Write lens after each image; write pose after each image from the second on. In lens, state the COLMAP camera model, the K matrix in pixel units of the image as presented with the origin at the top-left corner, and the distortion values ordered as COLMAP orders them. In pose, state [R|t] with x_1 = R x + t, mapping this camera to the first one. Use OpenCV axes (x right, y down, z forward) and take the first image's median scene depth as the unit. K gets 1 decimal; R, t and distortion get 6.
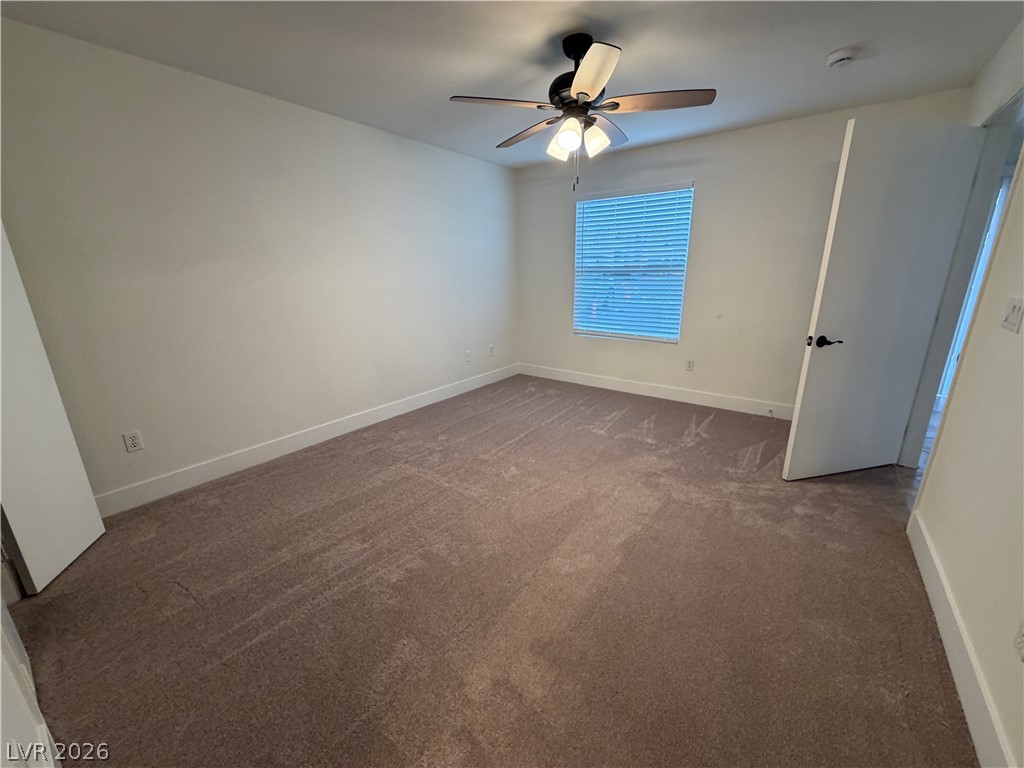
lens RADIAL K [[406.7, 0, 509.3], [0, 406.7, 384.7], [0, 0, 1]] dist [0.000271, -0.000525]
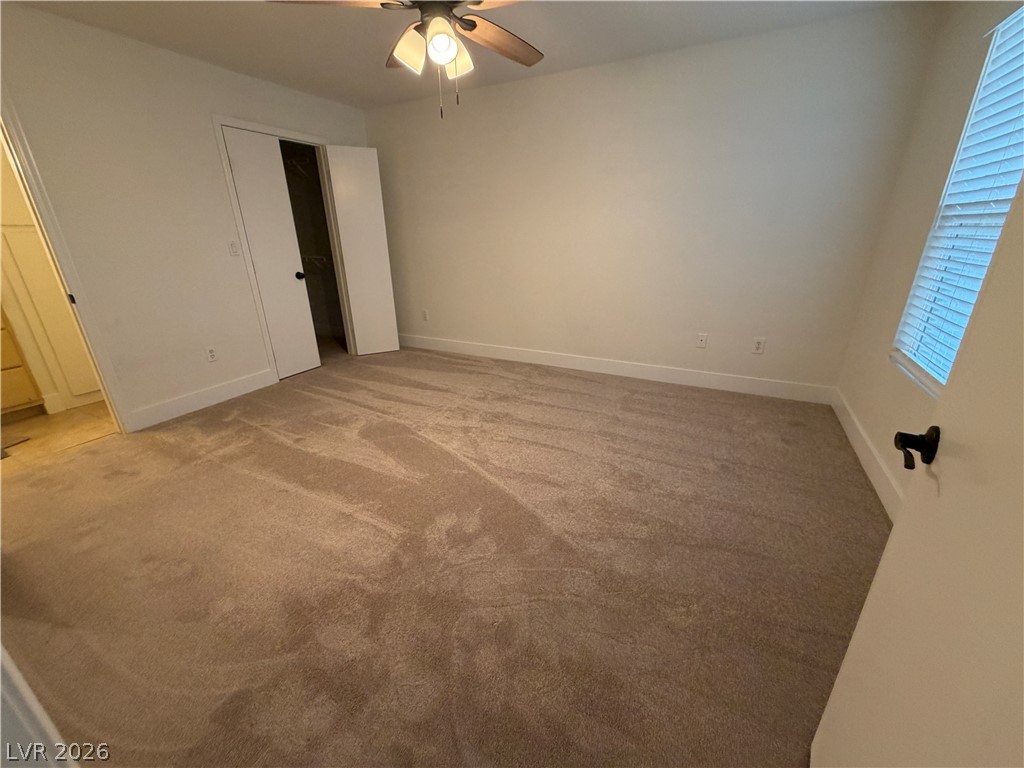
lens RADIAL K [[406.7, 0, 509.3], [0, 406.7, 384.7], [0, 0, 1]] dist [0.000271, -0.000525]
pose [[0.181437, 0.354374, -0.917333, 0.974210], [-0.258476, 0.917202, 0.303200, -0.232800], [0.948826, 0.182097, 0.258011, 0.883245]]
